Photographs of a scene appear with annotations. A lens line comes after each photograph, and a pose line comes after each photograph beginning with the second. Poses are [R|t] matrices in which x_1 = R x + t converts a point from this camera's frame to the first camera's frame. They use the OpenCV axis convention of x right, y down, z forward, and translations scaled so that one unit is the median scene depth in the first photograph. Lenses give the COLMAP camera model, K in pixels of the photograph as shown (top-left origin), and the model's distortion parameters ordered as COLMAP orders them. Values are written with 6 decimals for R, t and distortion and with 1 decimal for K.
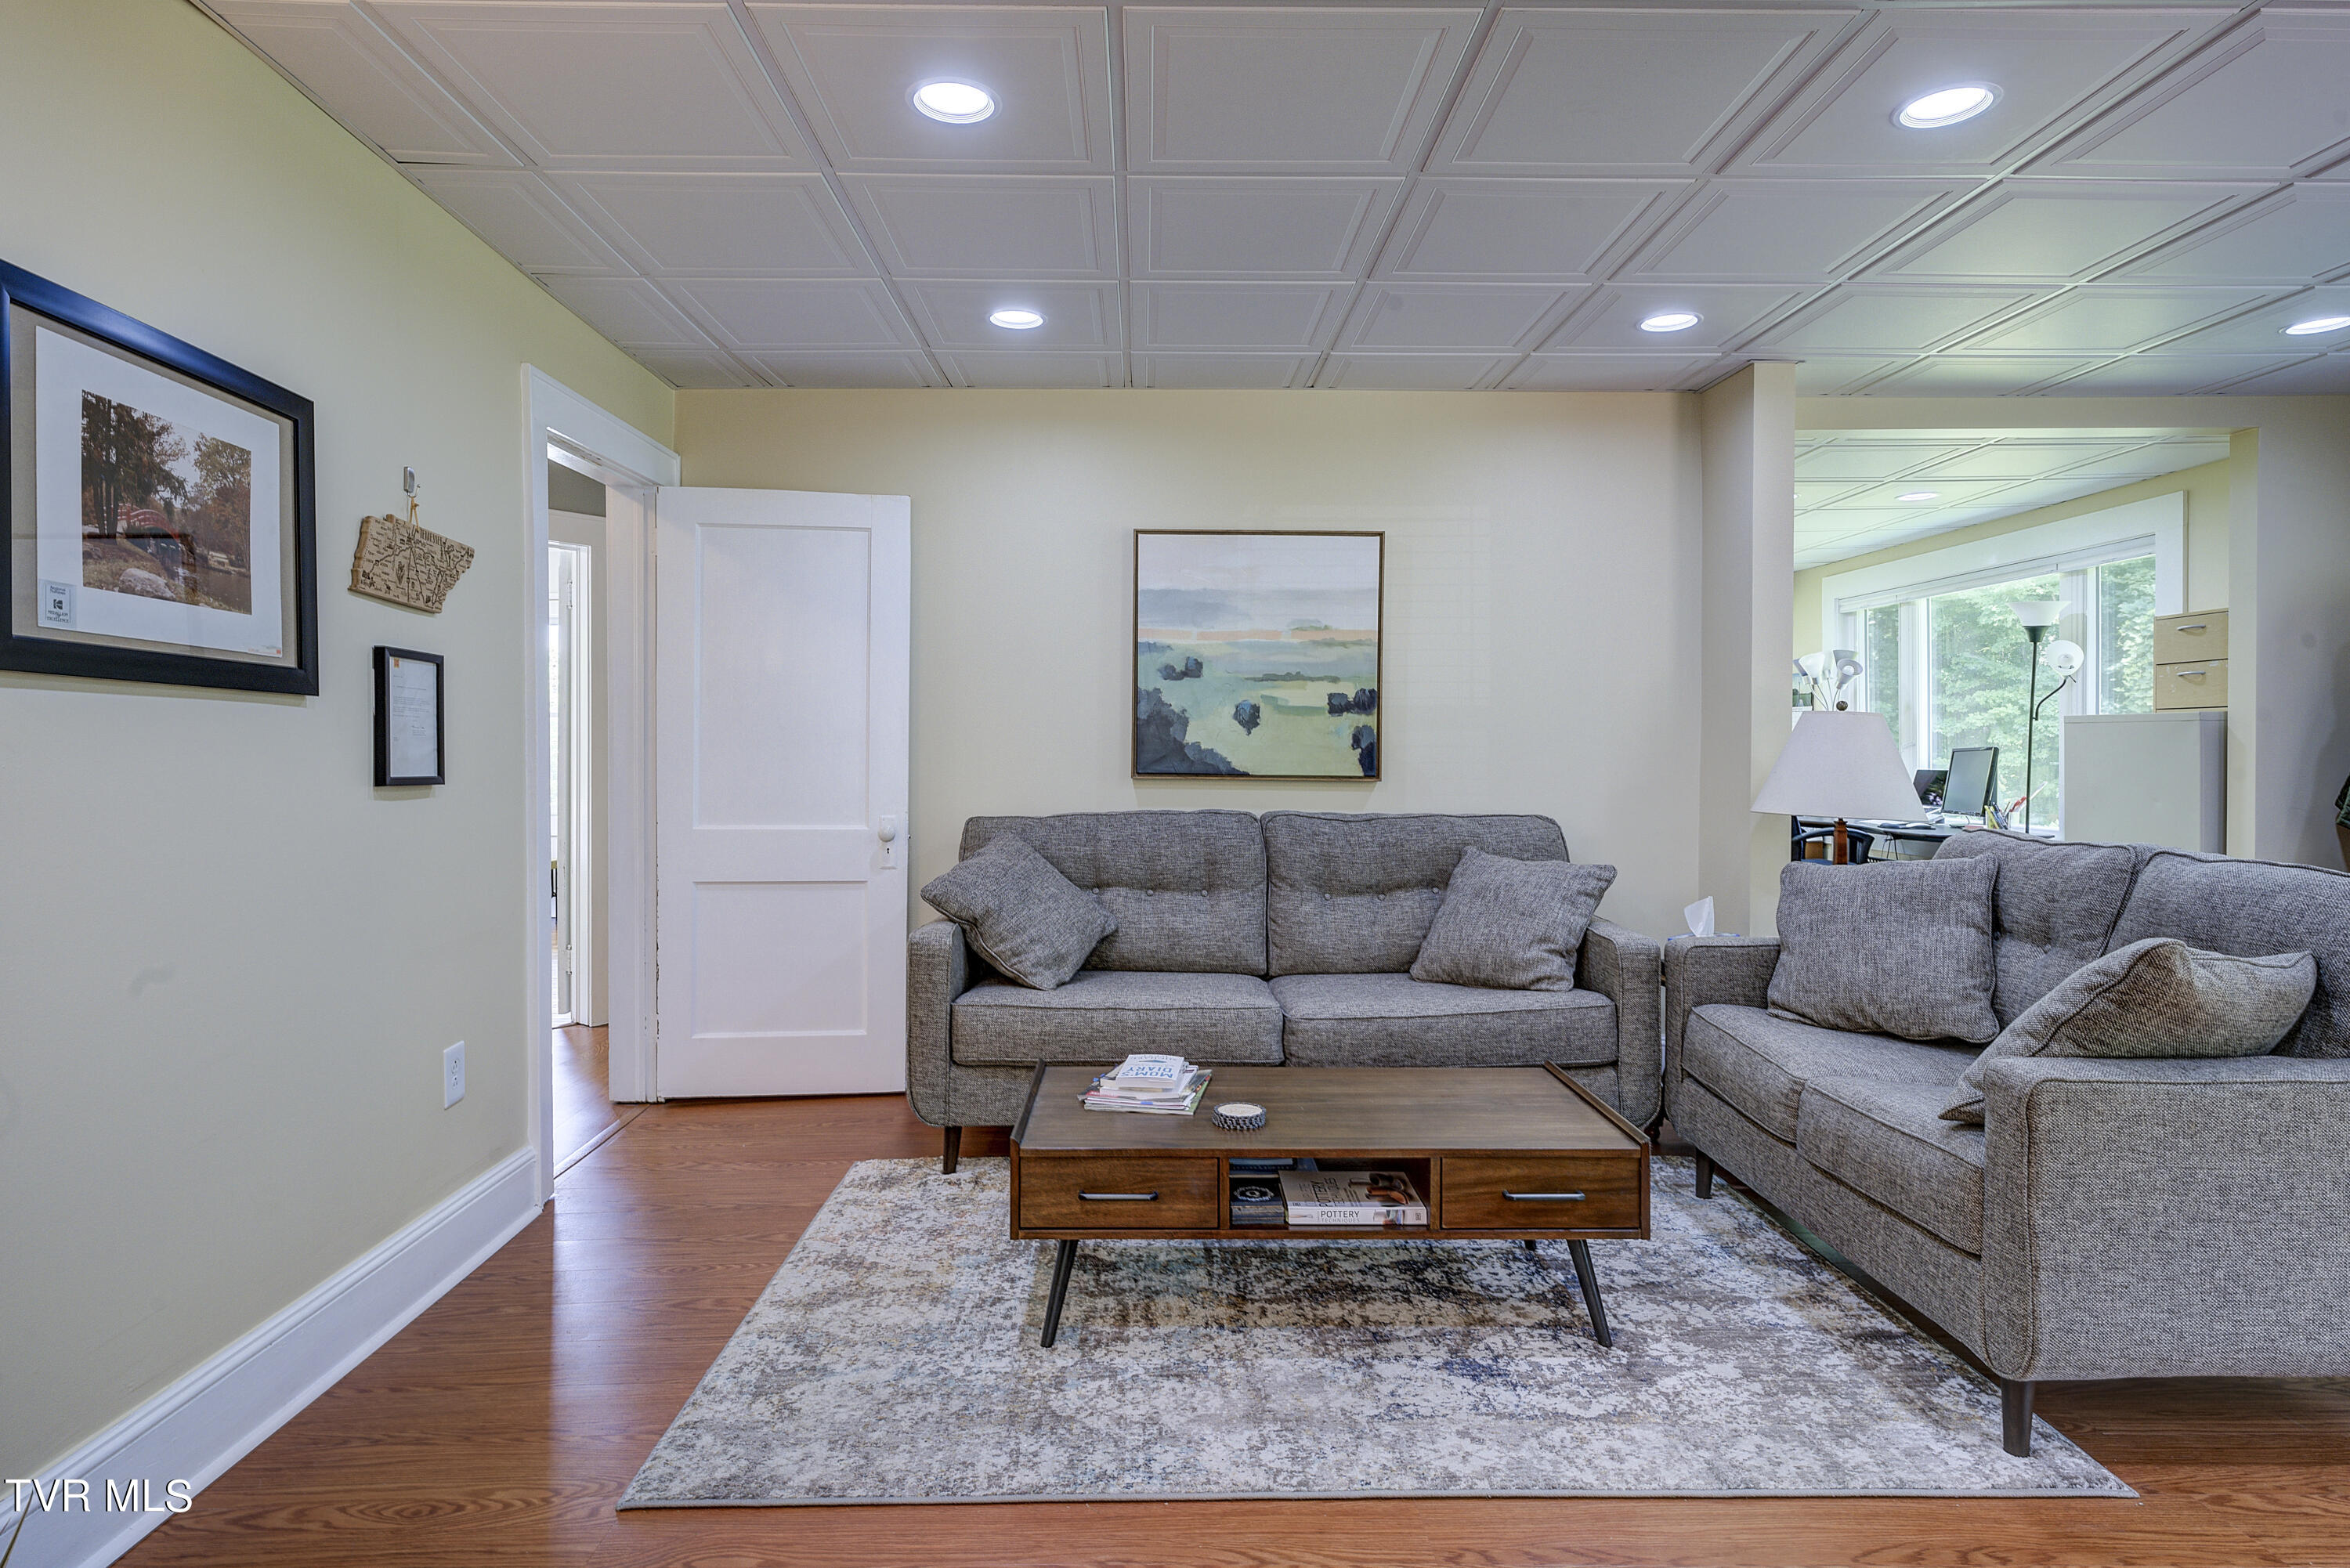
lens RADIAL K [[1300.4, 0, 1176.5], [0, 1300.4, 768.6], [0, 0, 1]] dist [0.000695, -0.001627]
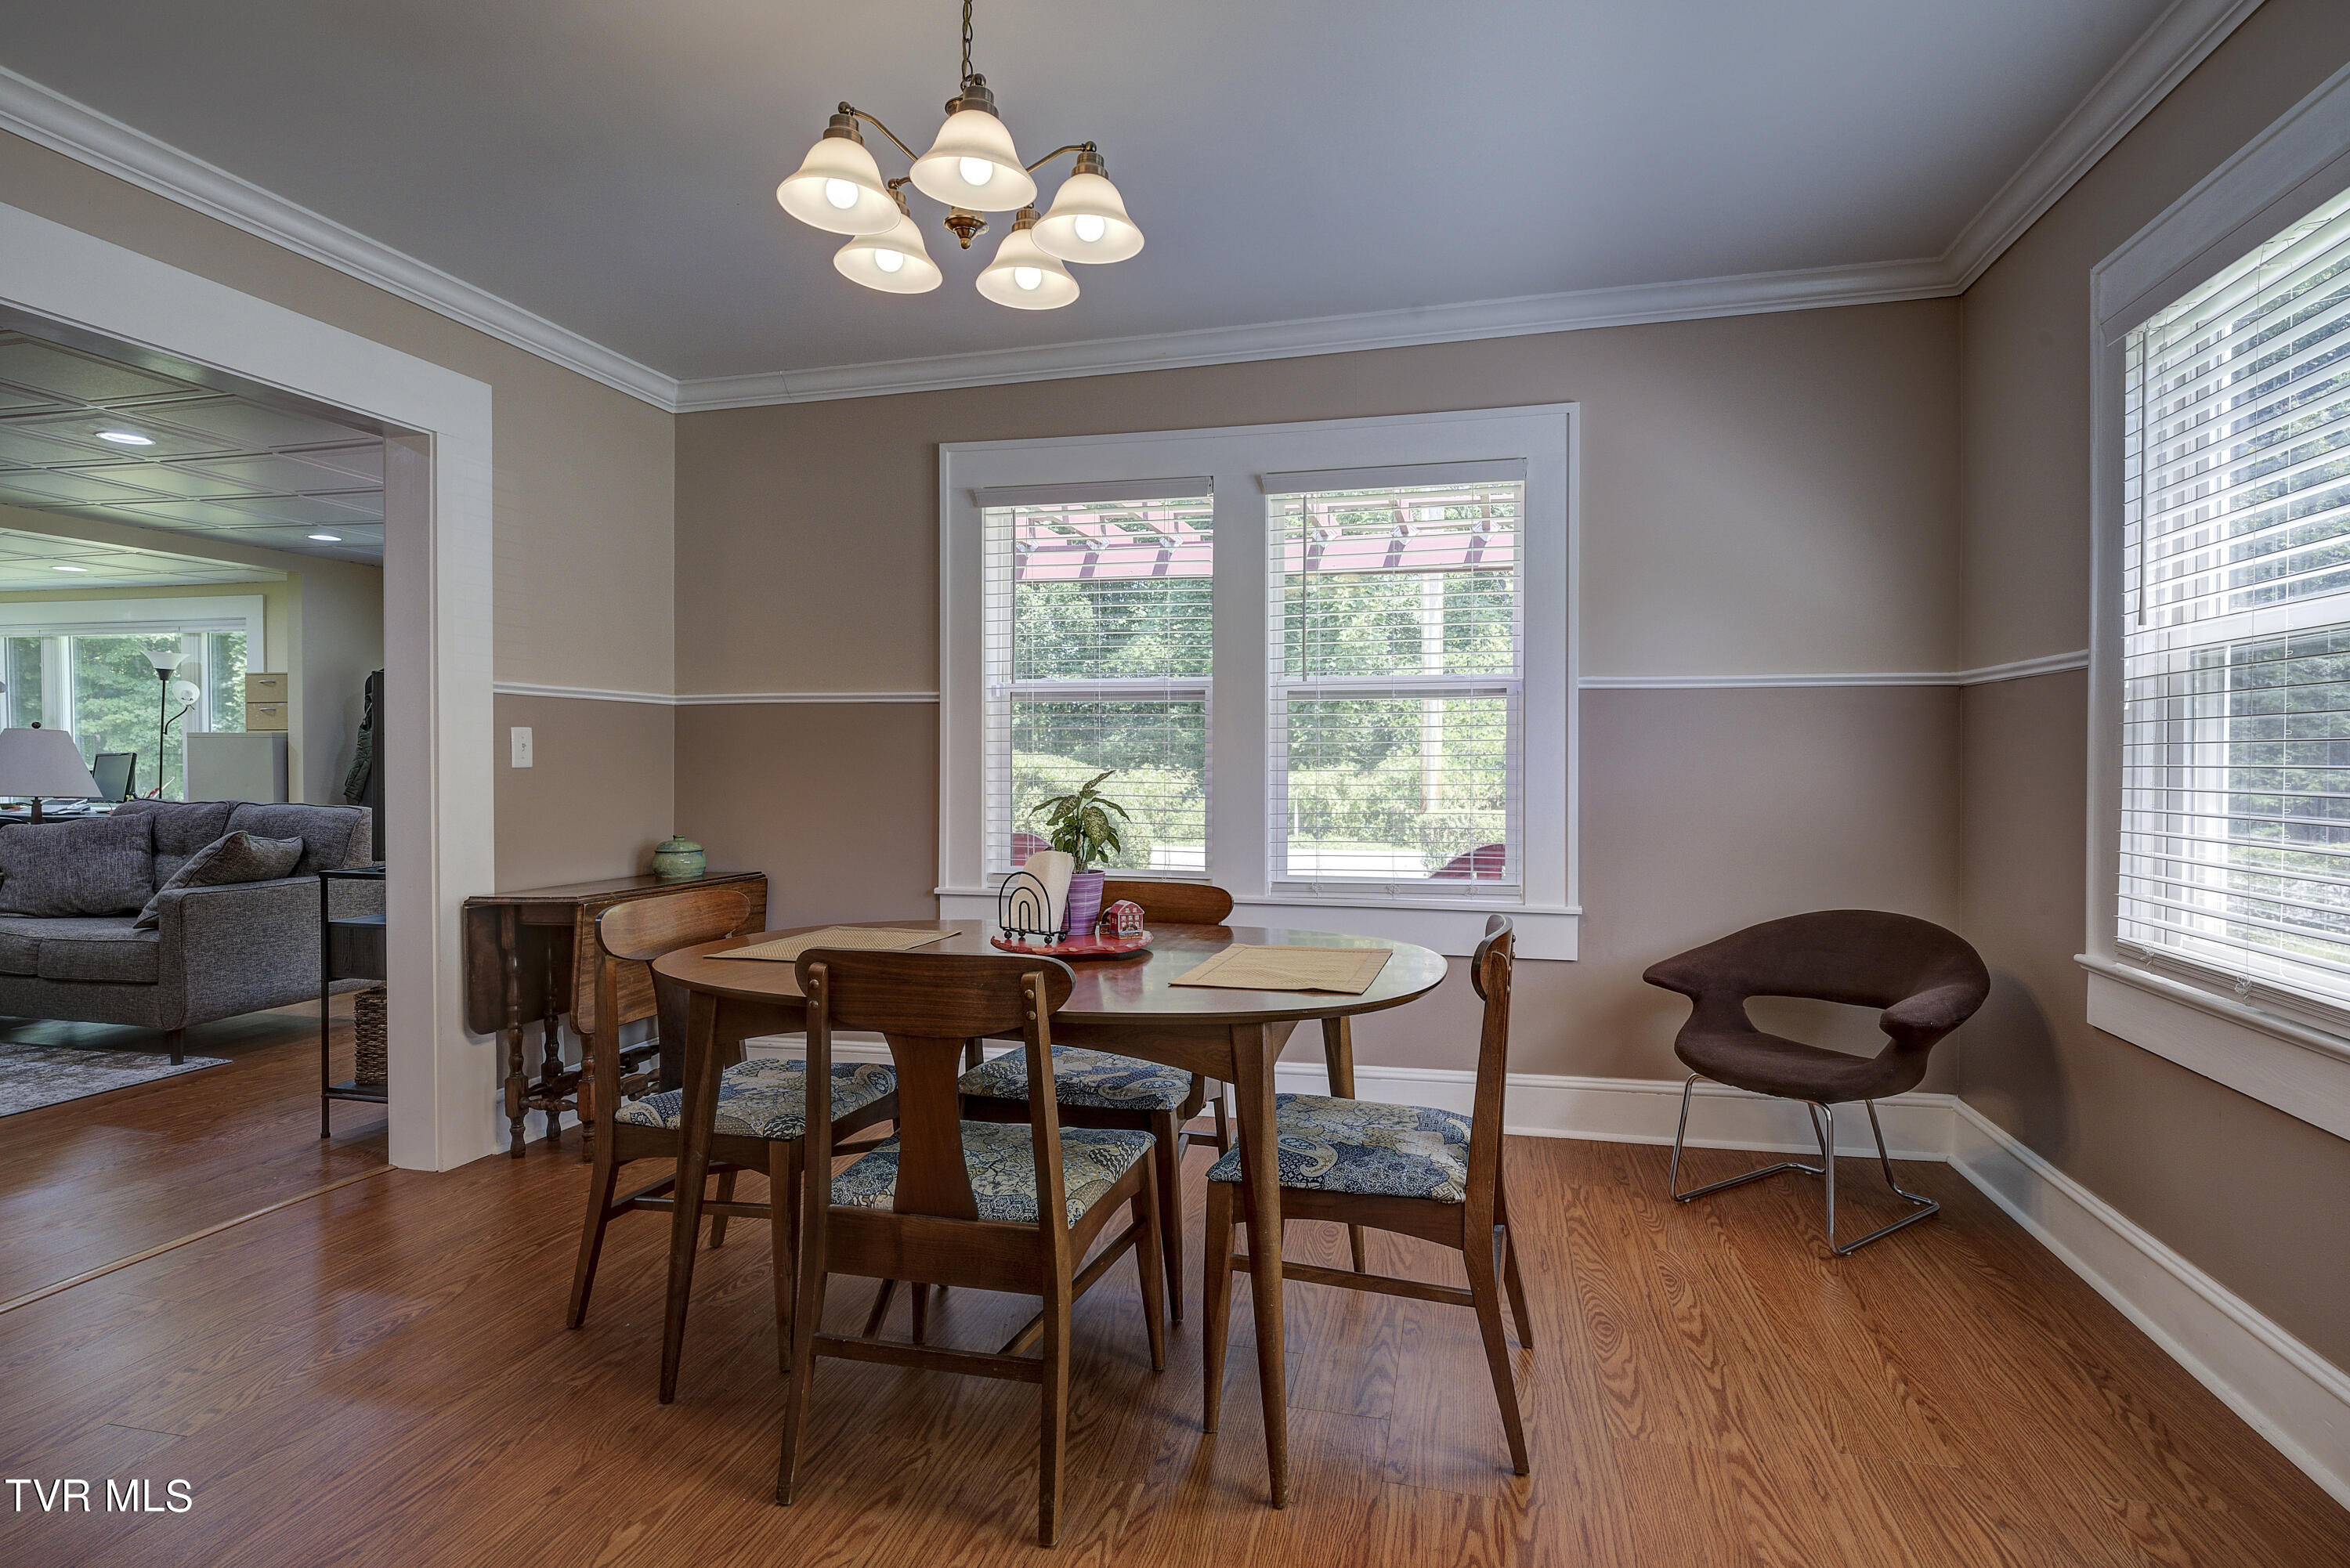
lens RADIAL K [[1213.3, 0, 1178.7], [0, 1213.3, 771.4], [0, 0, 1]] dist [-0.006580, 0.002199]
pose [[0.276959, -0.010590, 0.960823, -0.617059], [0.012412, 0.999895, 0.007443, 0.015959], [-0.960801, 0.009865, 0.277062, -0.878082]]
